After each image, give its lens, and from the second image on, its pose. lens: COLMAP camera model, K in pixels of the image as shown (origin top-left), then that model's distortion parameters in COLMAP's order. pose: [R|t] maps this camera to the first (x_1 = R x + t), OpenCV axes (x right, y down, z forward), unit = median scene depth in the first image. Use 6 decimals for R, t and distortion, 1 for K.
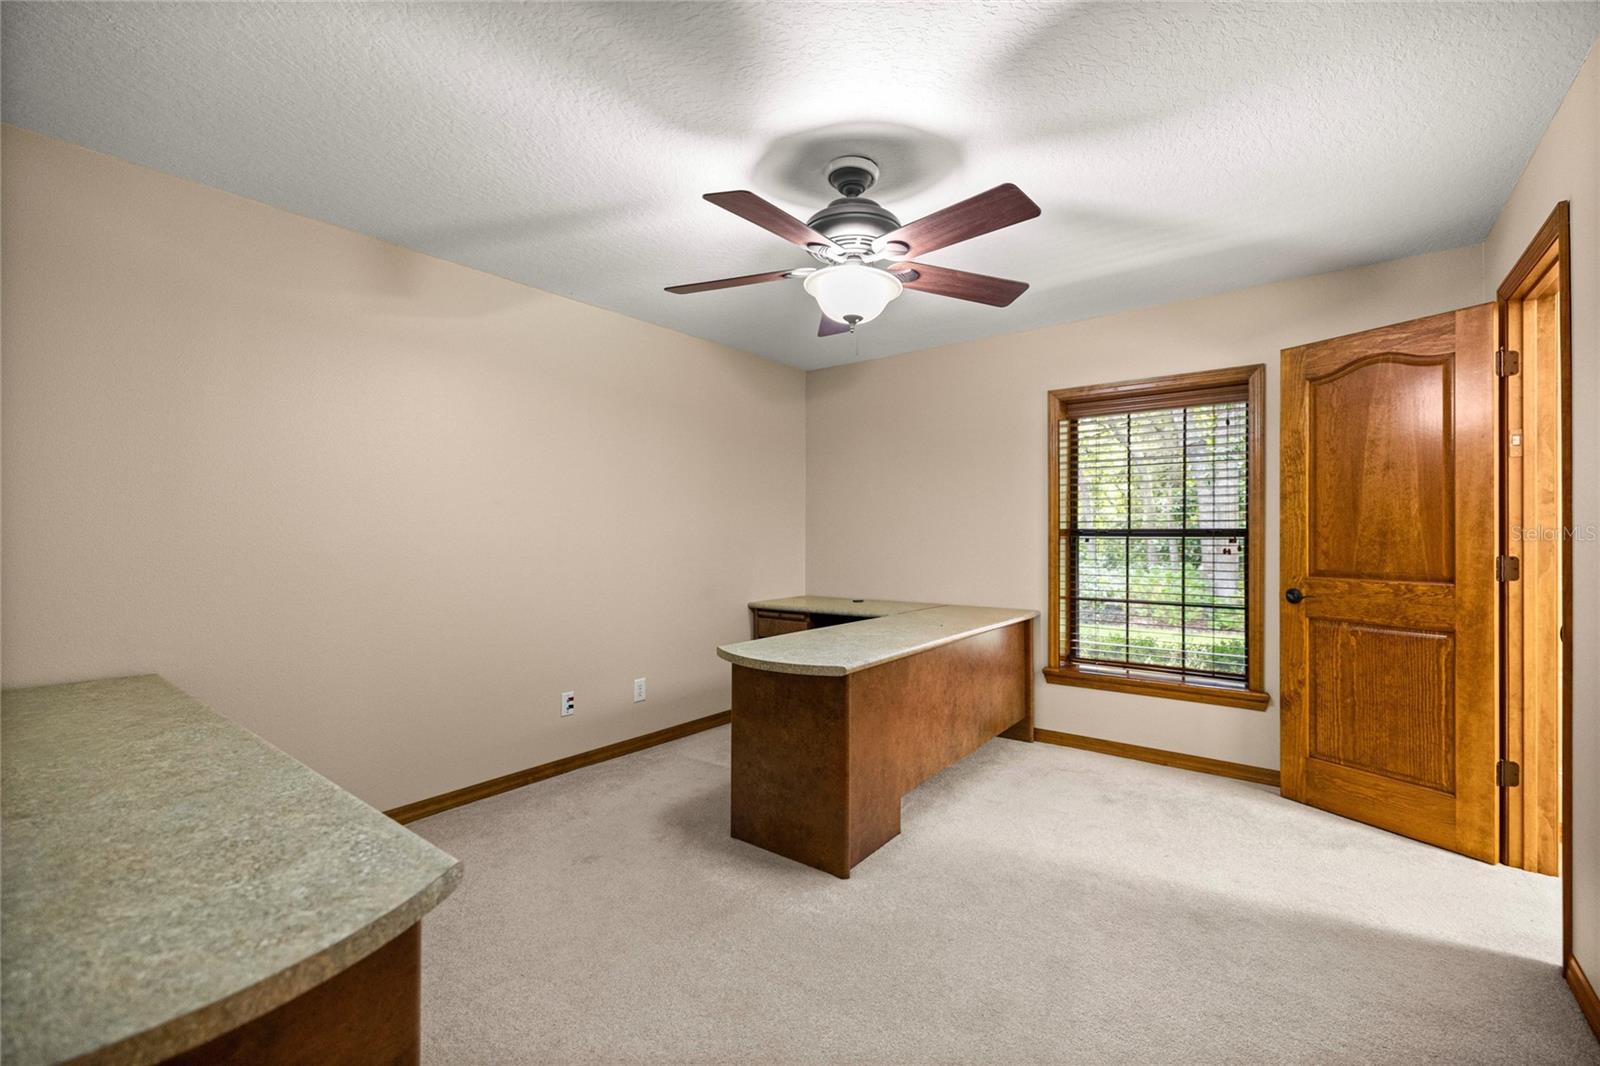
lens RADIAL K [[678.0, 0, 794.3], [0, 678.0, 525.2], [0, 0, 1]] dist [-0.000144, -0.000110]
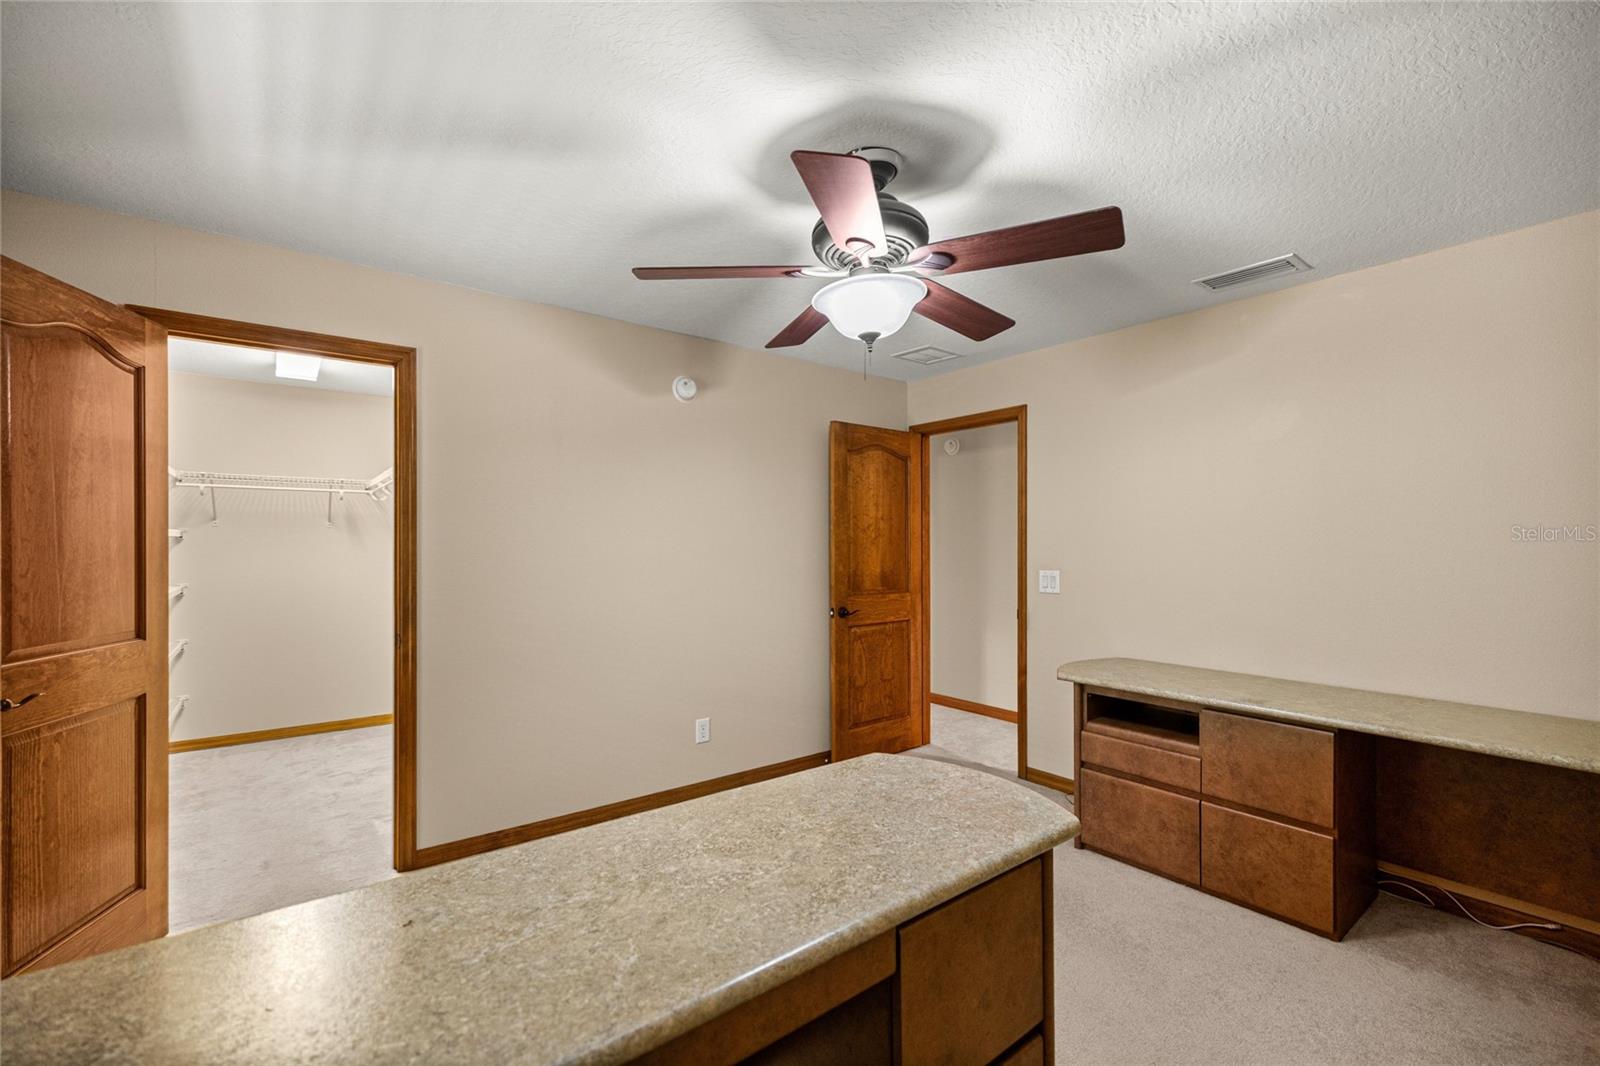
lens RADIAL K [[678.0, 0, 794.3], [0, 678.0, 525.2], [0, 0, 1]] dist [-0.000144, -0.000110]
pose [[-0.971598, 0.004953, 0.236585, -0.020827], [-0.001954, 0.999579, -0.028950, -0.030184], [-0.236629, -0.028590, -0.971179, 1.543289]]
